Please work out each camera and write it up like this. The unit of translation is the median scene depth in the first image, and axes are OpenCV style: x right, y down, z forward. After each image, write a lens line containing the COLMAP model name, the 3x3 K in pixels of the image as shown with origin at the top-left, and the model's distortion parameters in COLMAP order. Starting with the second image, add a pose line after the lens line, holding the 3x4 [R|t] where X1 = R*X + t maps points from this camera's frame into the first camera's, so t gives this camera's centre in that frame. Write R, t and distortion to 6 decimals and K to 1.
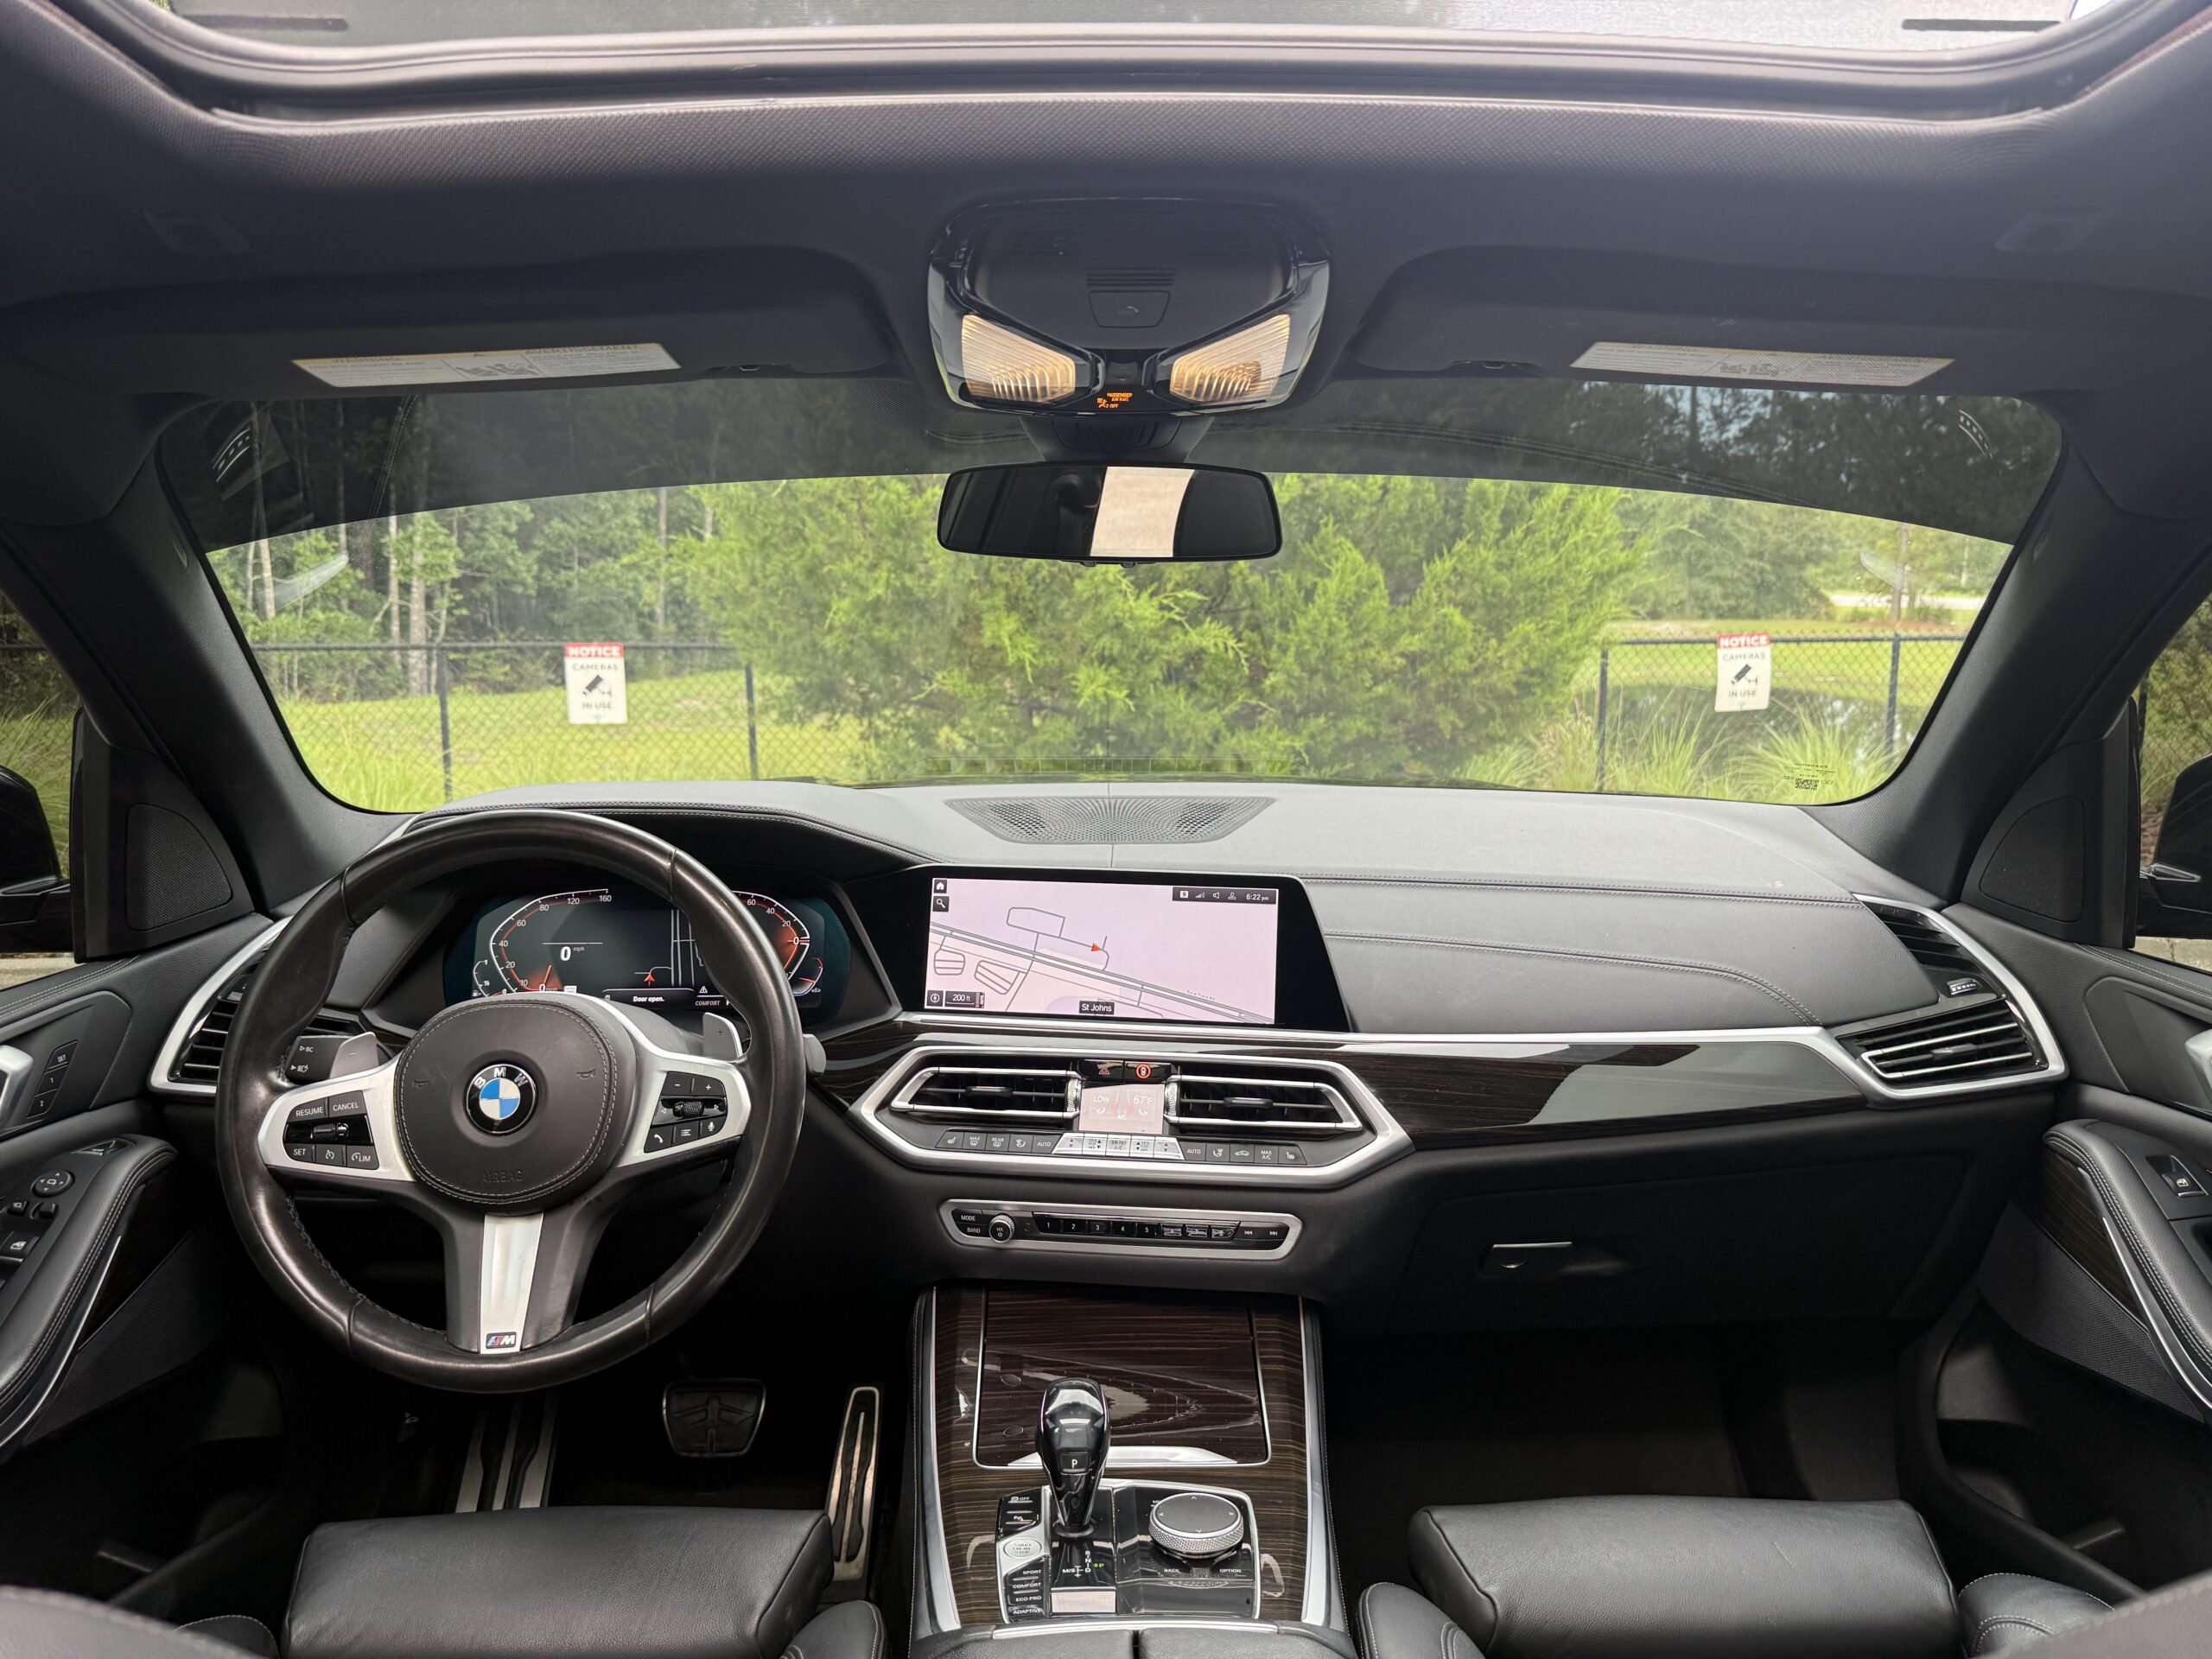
lens RADIAL K [[1595.5, 0, 1129.4], [0, 1595.5, 817.3], [0, 0, 1]] dist [0.083774, -0.135286]
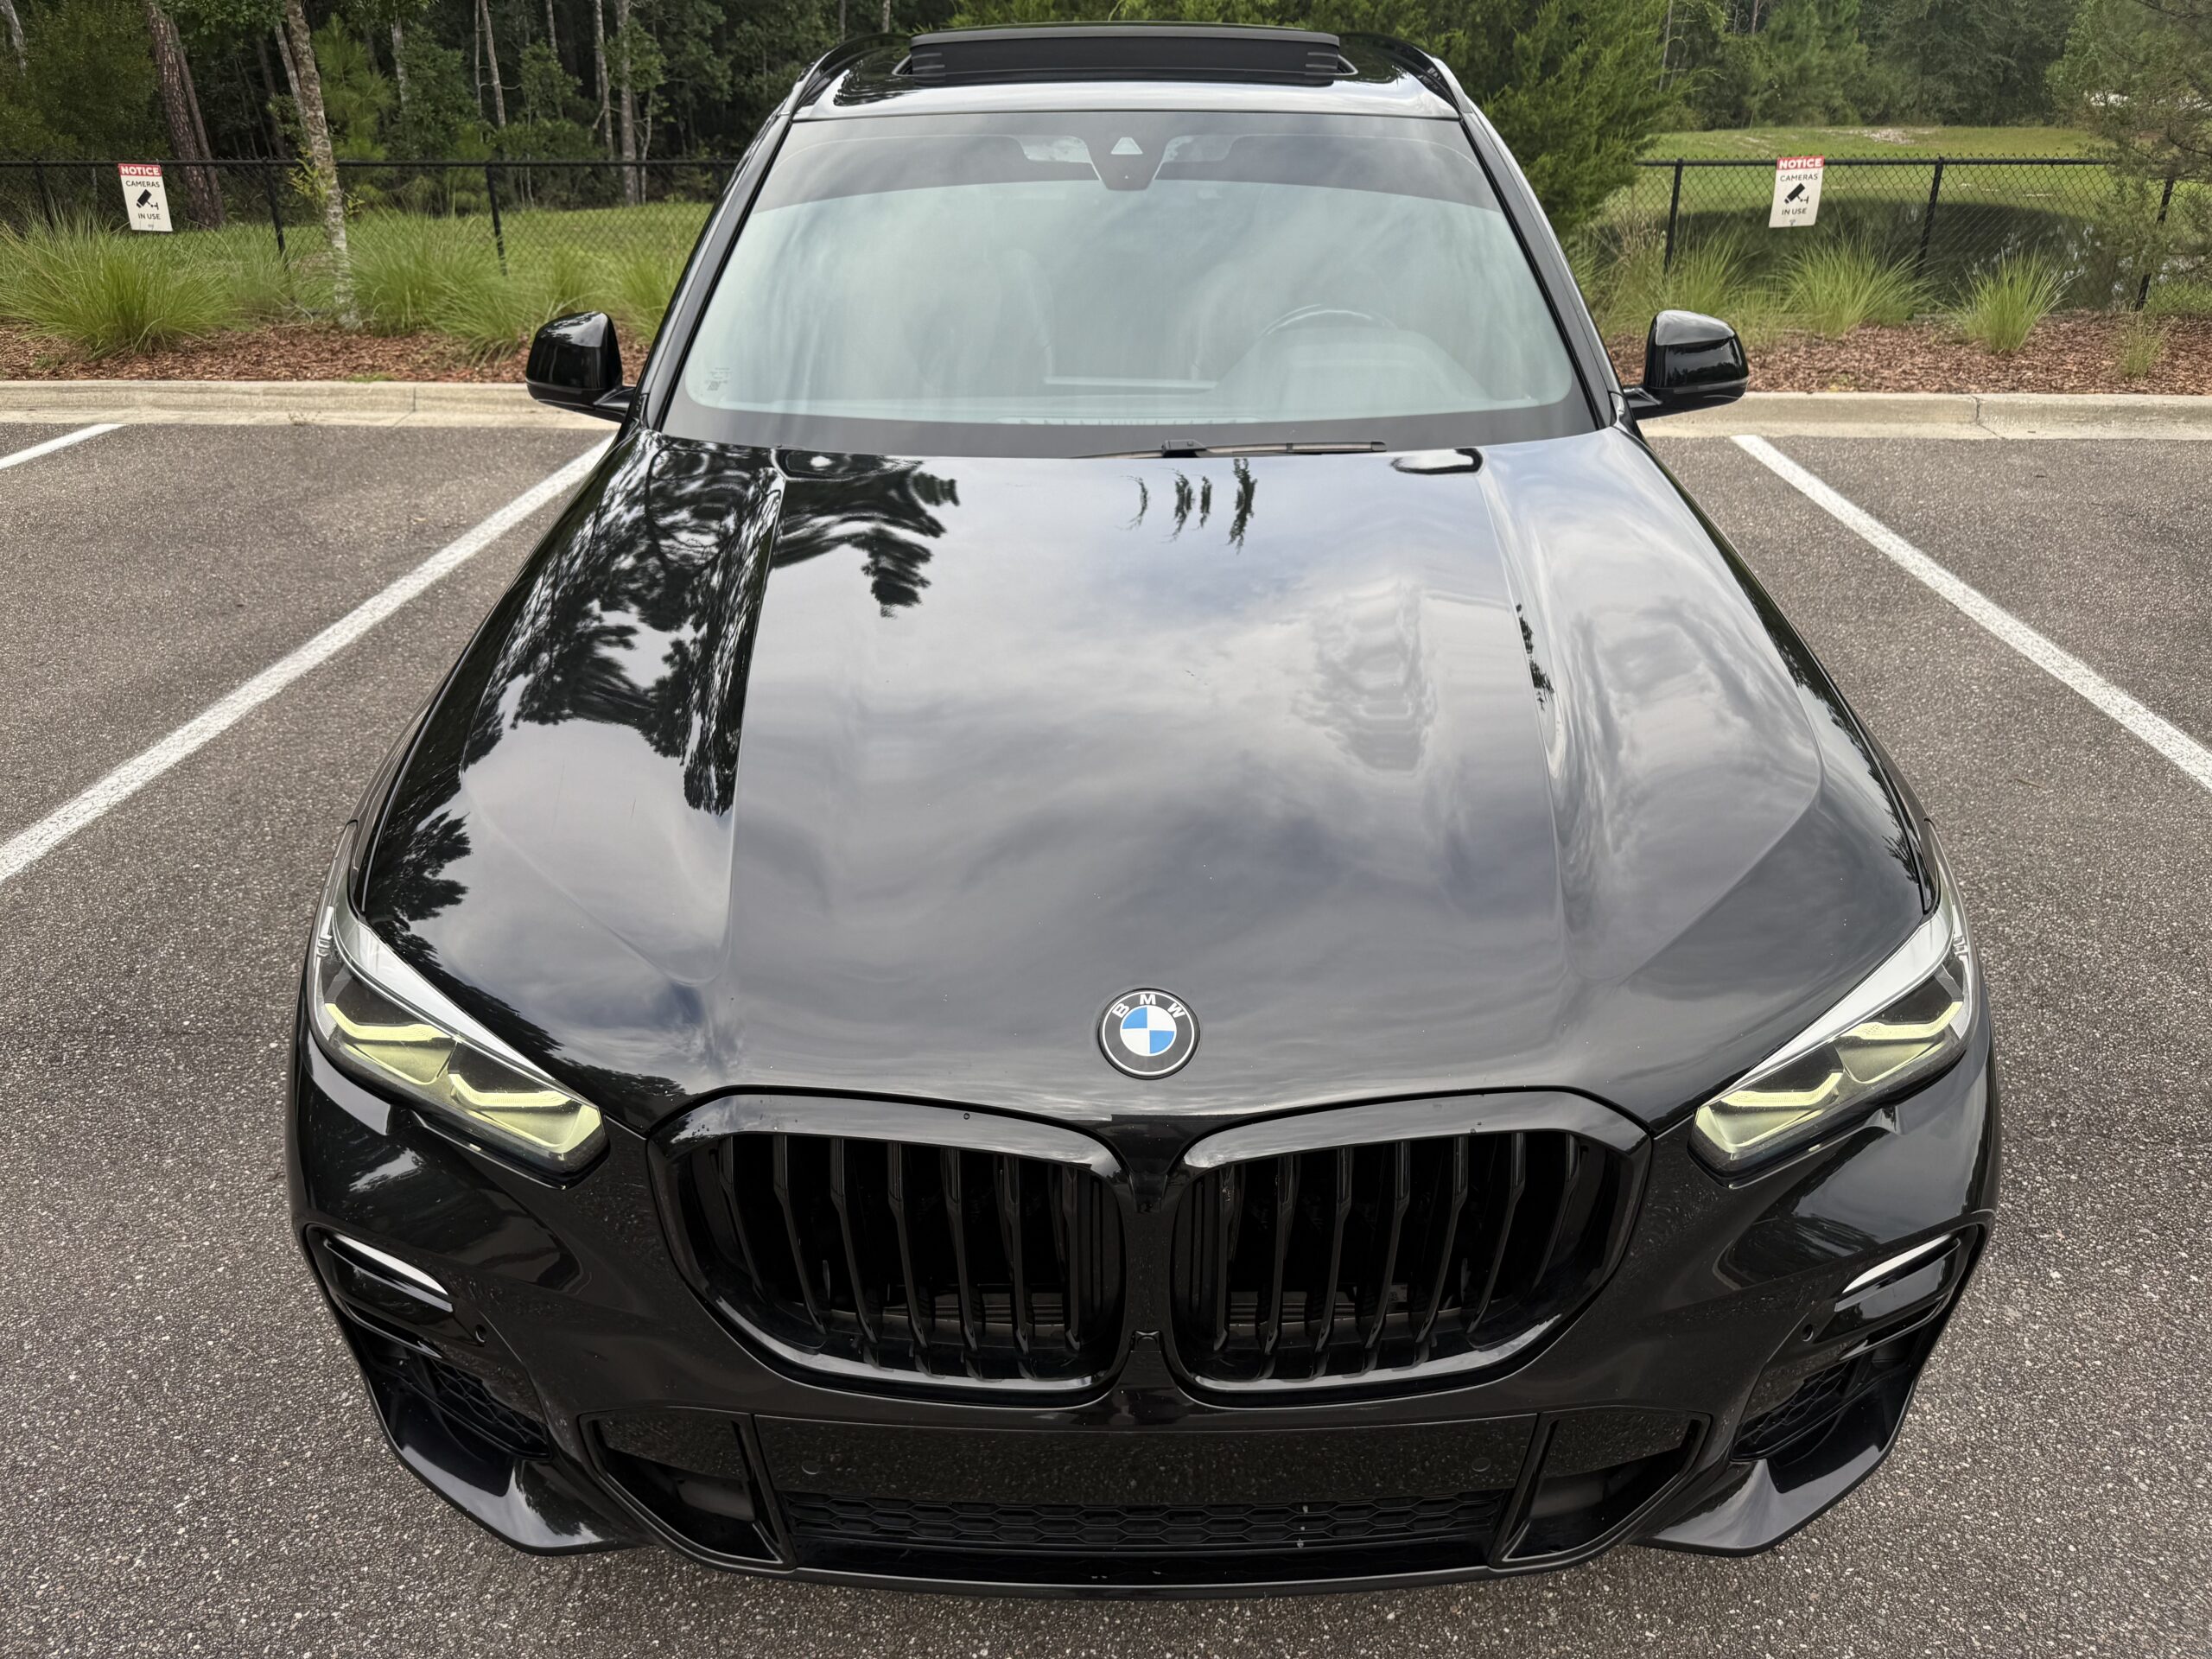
lens RADIAL K [[1549.4, 0, 1087.6], [0, 1549.4, 820.6], [0, 0, 1]] dist [0.004027, -0.007186]
pose [[0.991642, 0.054341, -0.117020, 0.187462], [-0.017129, 0.954398, 0.298045, 0.132540], [0.127880, -0.293549, 0.947352, -1.870785]]
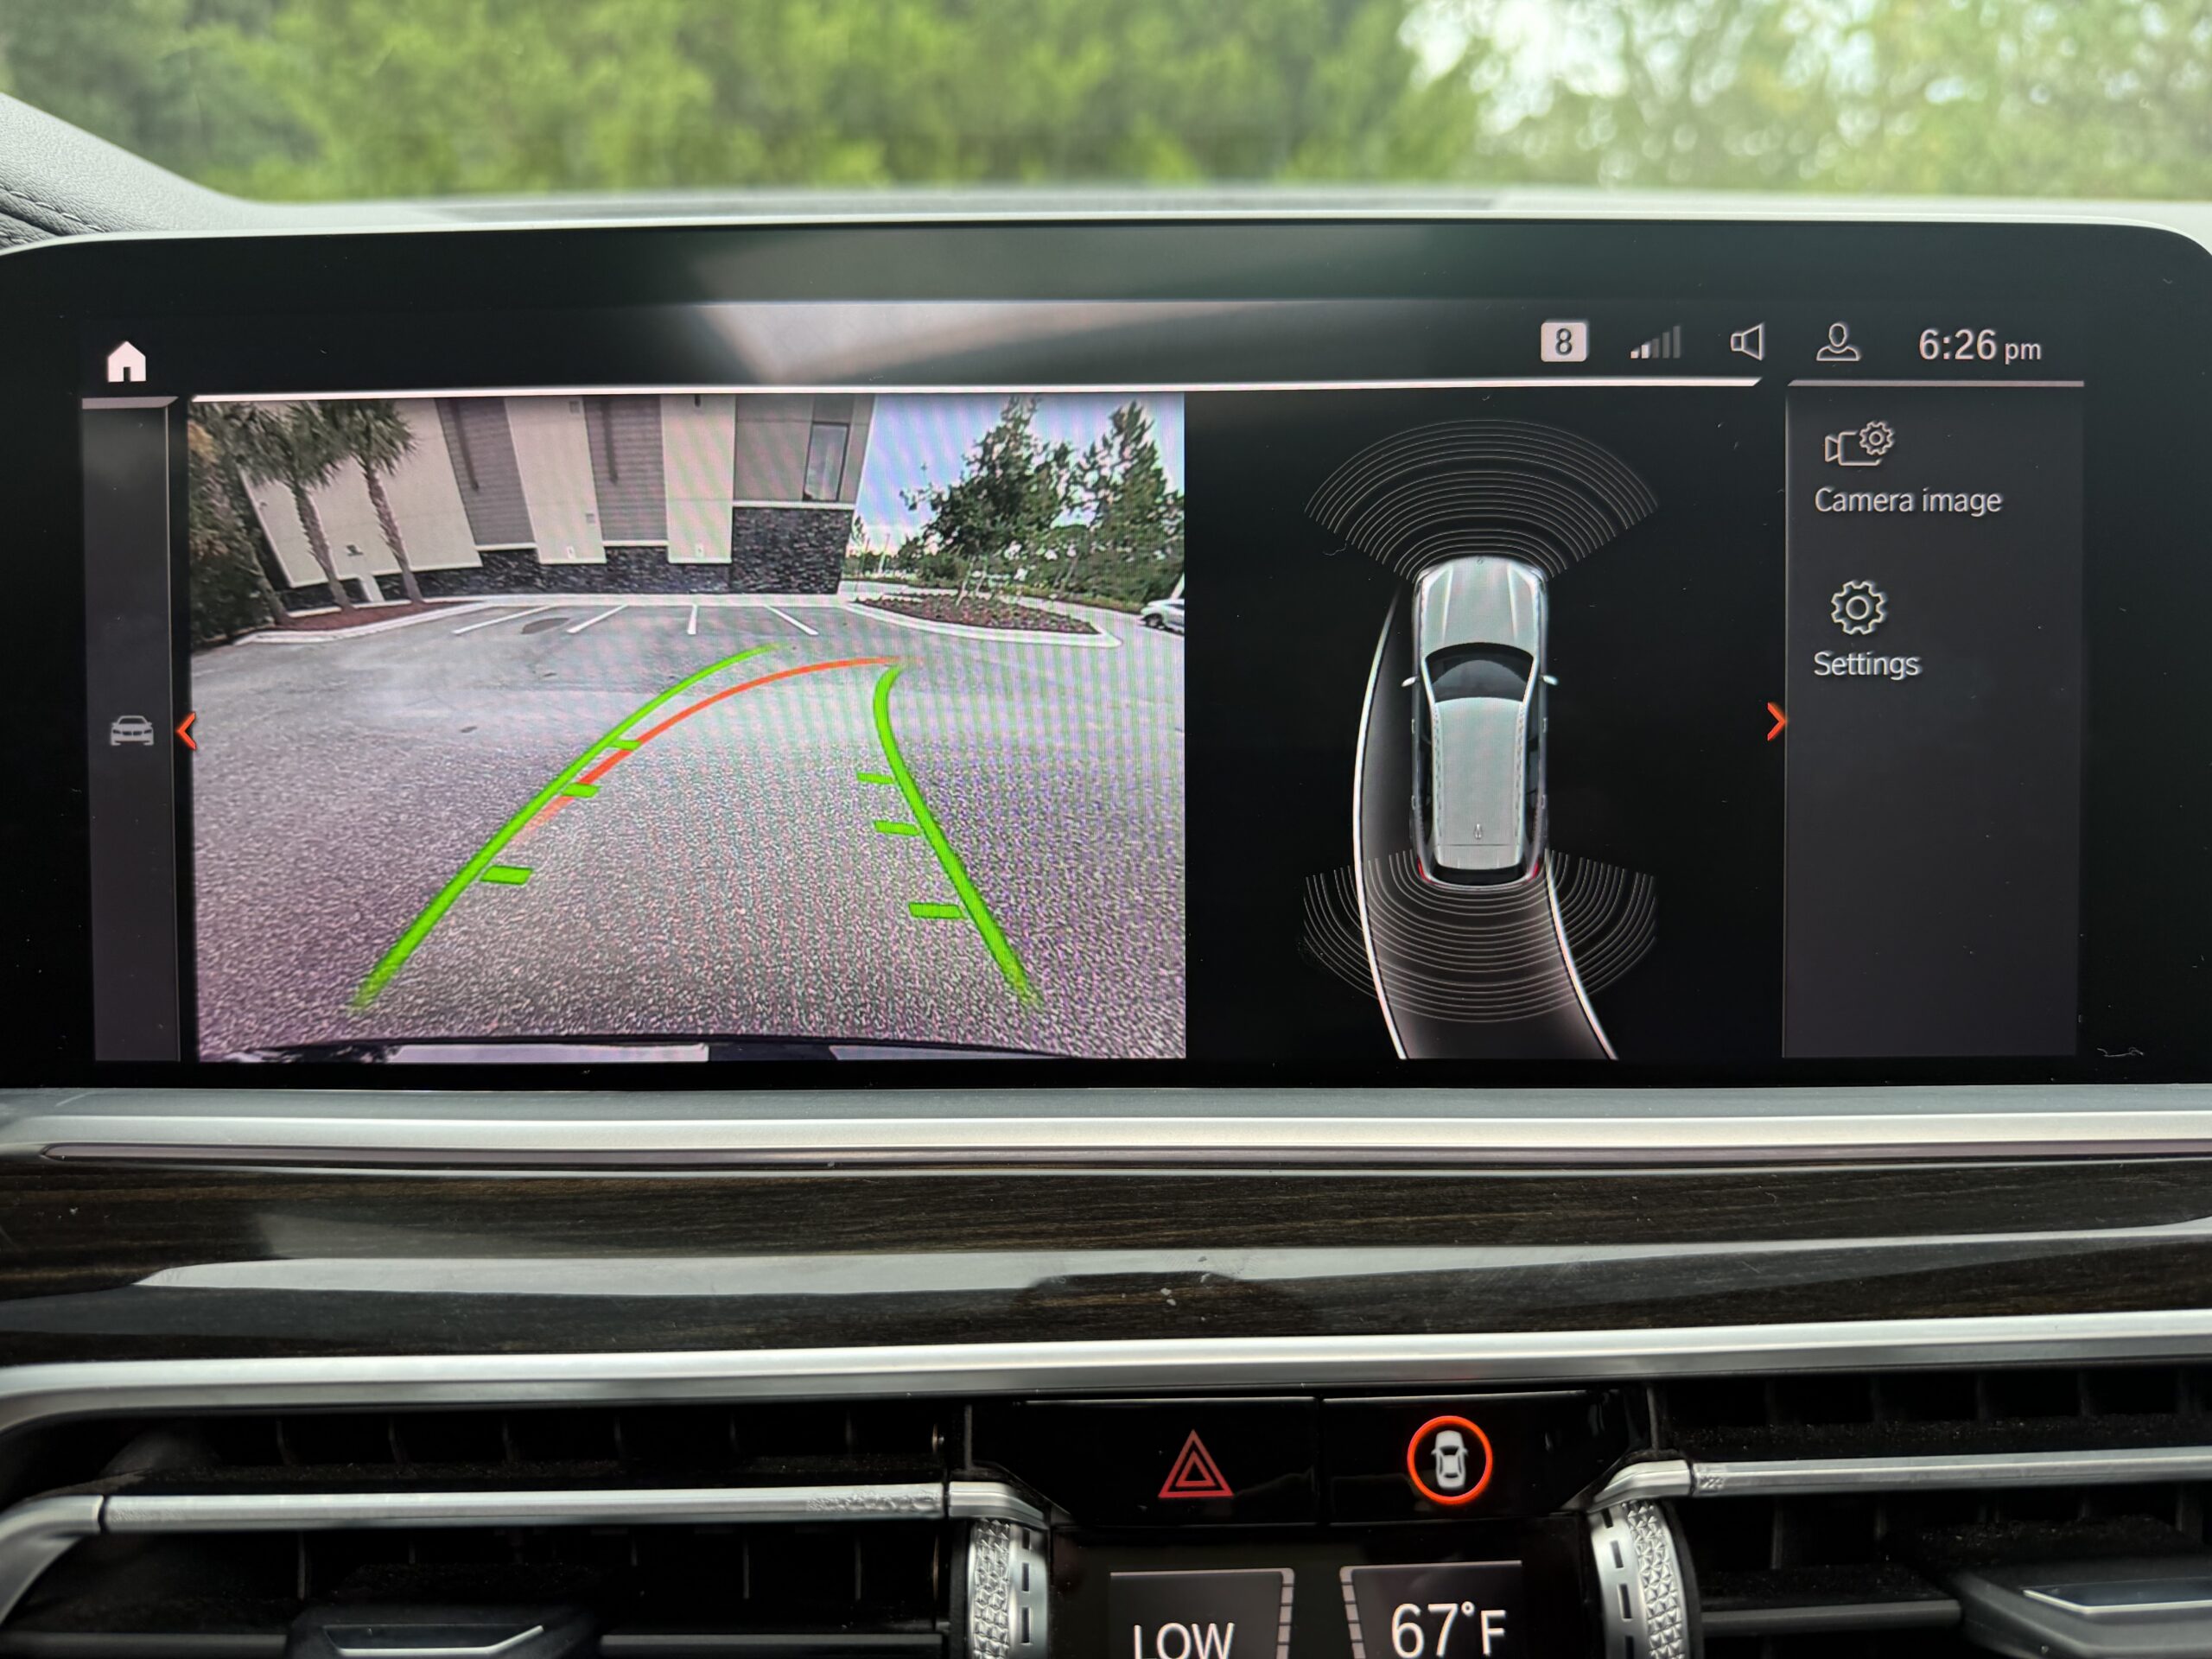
lens RADIAL K [[1575.3, 0, 1148.1], [0, 1575.3, 826.1], [0, 0, 1]] dist [-0.032565, 0.000843]
pose [[0.988857, -0.055911, 0.137968, -0.036794], [0.031520, 0.984414, 0.173018, 0.070633], [-0.145491, -0.166742, 0.975207, 0.855092]]
